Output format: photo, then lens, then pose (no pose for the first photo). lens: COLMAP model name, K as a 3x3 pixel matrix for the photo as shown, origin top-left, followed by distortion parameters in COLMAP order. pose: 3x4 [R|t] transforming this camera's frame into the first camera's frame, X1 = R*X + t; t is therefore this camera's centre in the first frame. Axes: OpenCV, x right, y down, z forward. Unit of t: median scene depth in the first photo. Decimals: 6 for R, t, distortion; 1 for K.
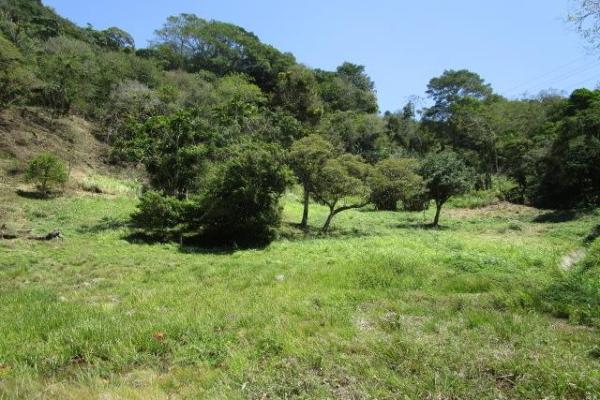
lens RADIAL K [[436.7, 0, 300.0], [0, 436.7, 200.0], [0, 0, 1]] dist [0.006937, 0.004442]
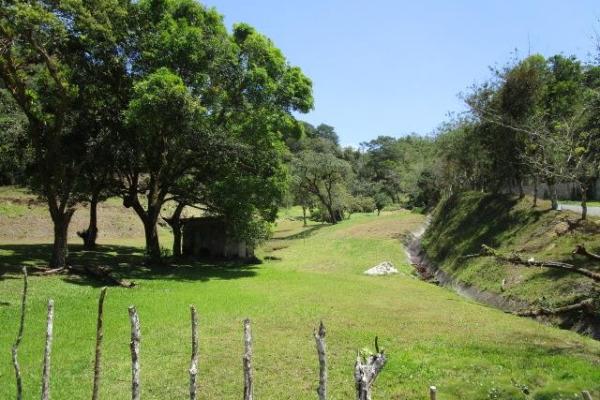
lens RADIAL K [[436.7, 0, 300.0], [0, 436.7, 200.0], [0, 0, 1]] dist [0.006937, 0.004442]
pose [[0.987148, 0.009479, 0.159527, -0.551814], [-0.011105, 0.999895, 0.009308, -0.070609], [-0.159422, -0.010960, 0.987150, -1.480950]]
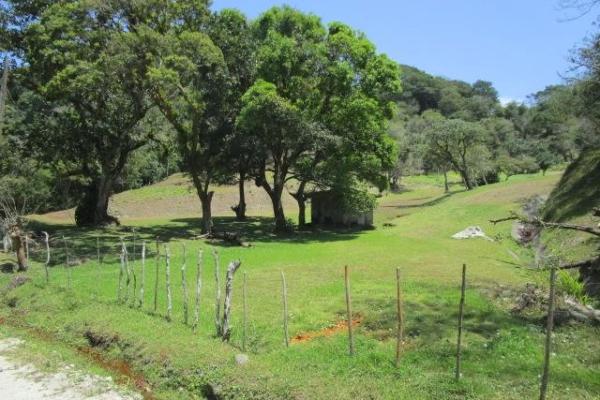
lens RADIAL K [[436.7, 0, 300.0], [0, 436.7, 200.0], [0, 0, 1]] dist [0.006937, 0.004442]
pose [[0.976725, -0.040724, -0.210592, -0.469809], [0.057317, 0.995662, 0.073294, -0.079647], [0.206694, -0.083659, 0.974822, -1.565163]]
